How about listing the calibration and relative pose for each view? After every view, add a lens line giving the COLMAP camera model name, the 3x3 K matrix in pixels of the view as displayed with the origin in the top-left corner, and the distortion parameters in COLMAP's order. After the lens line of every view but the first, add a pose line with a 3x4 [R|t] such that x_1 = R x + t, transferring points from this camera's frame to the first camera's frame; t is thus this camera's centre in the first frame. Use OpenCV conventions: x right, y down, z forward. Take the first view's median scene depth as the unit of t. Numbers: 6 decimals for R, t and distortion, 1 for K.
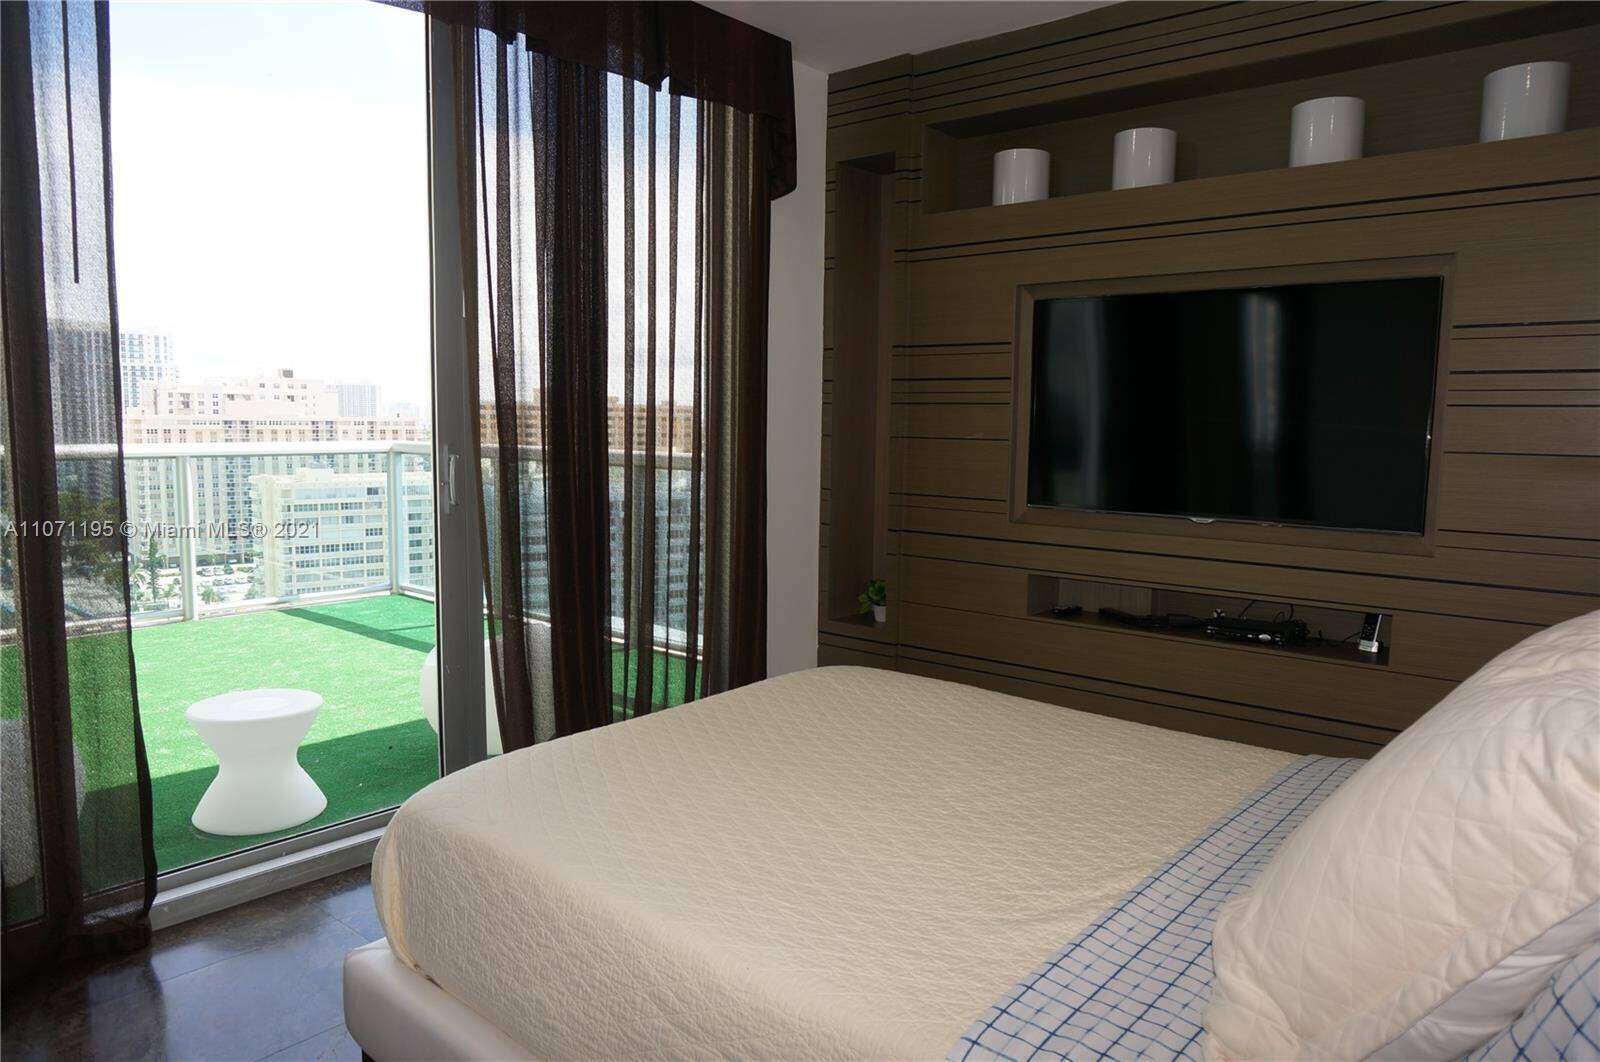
lens RADIAL K [[1068.5, 0, 800.0], [0, 1068.5, 529.0], [0, 0, 1]] dist [-0.006044, 0.002557]
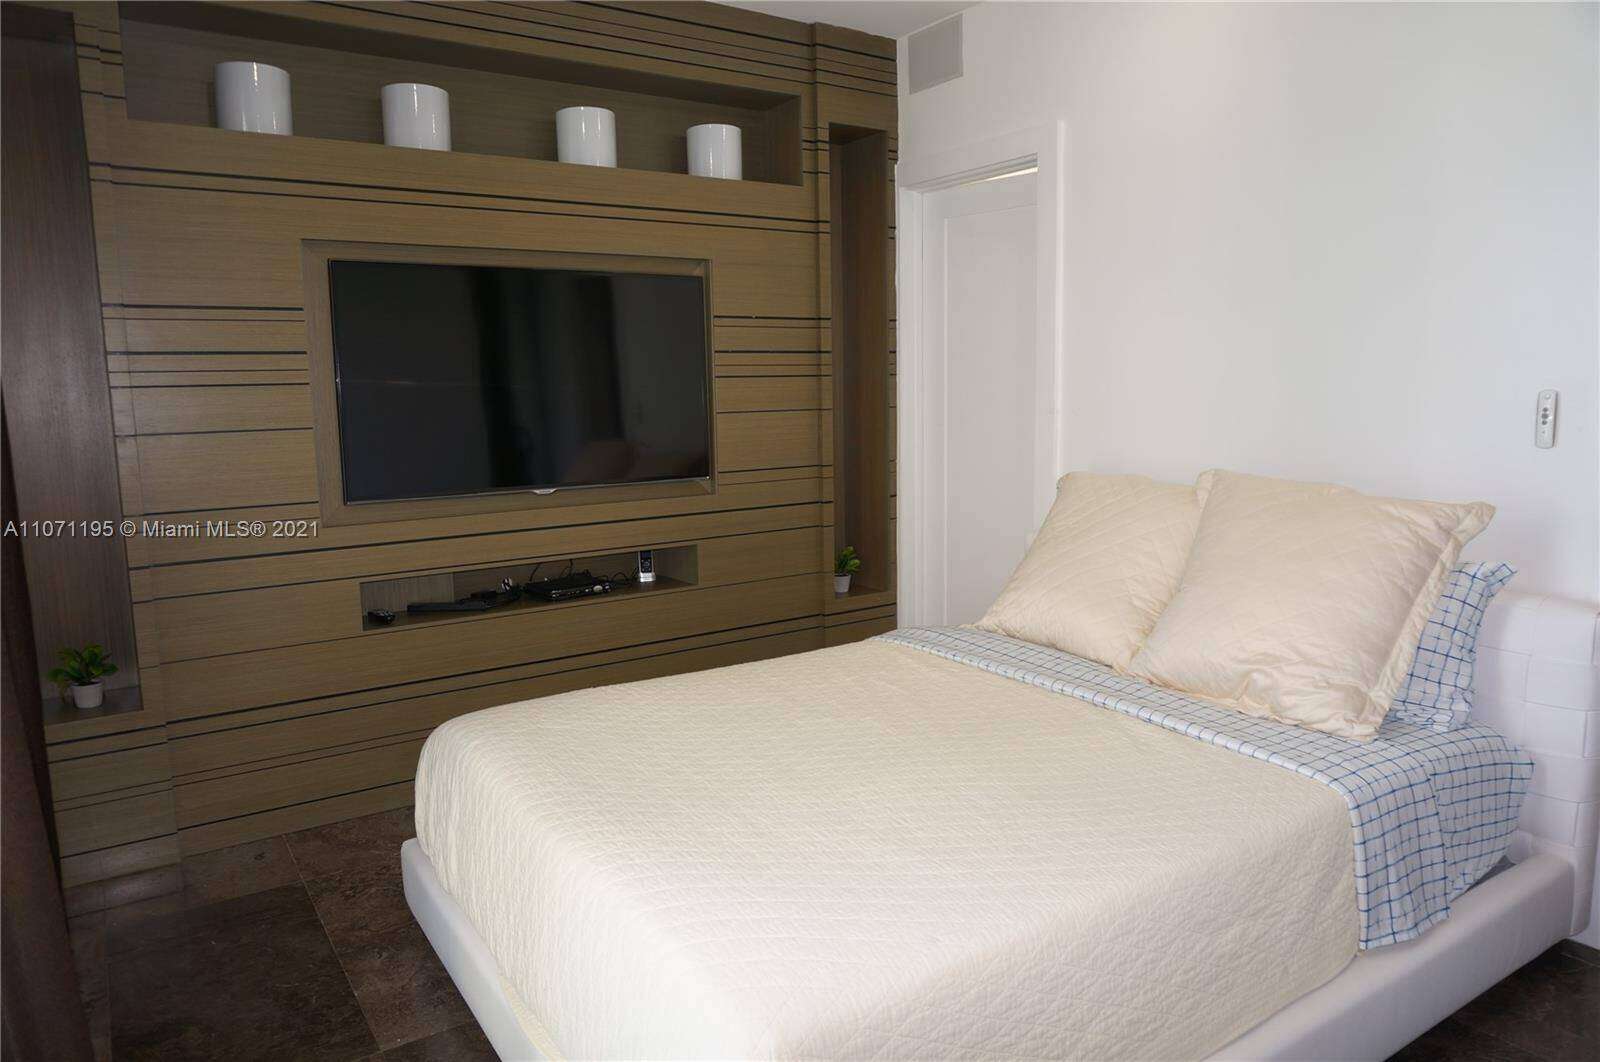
lens RADIAL K [[1068.5, 0, 800.2], [0, 1068.5, 531.0], [0, 0, 1]] dist [-0.006044, 0.002557]
pose [[0.288779, -0.145768, 0.946234, -0.552642], [0.127785, 0.985367, 0.112798, -0.056549], [-0.948830, 0.088341, 0.303180, 0.458411]]
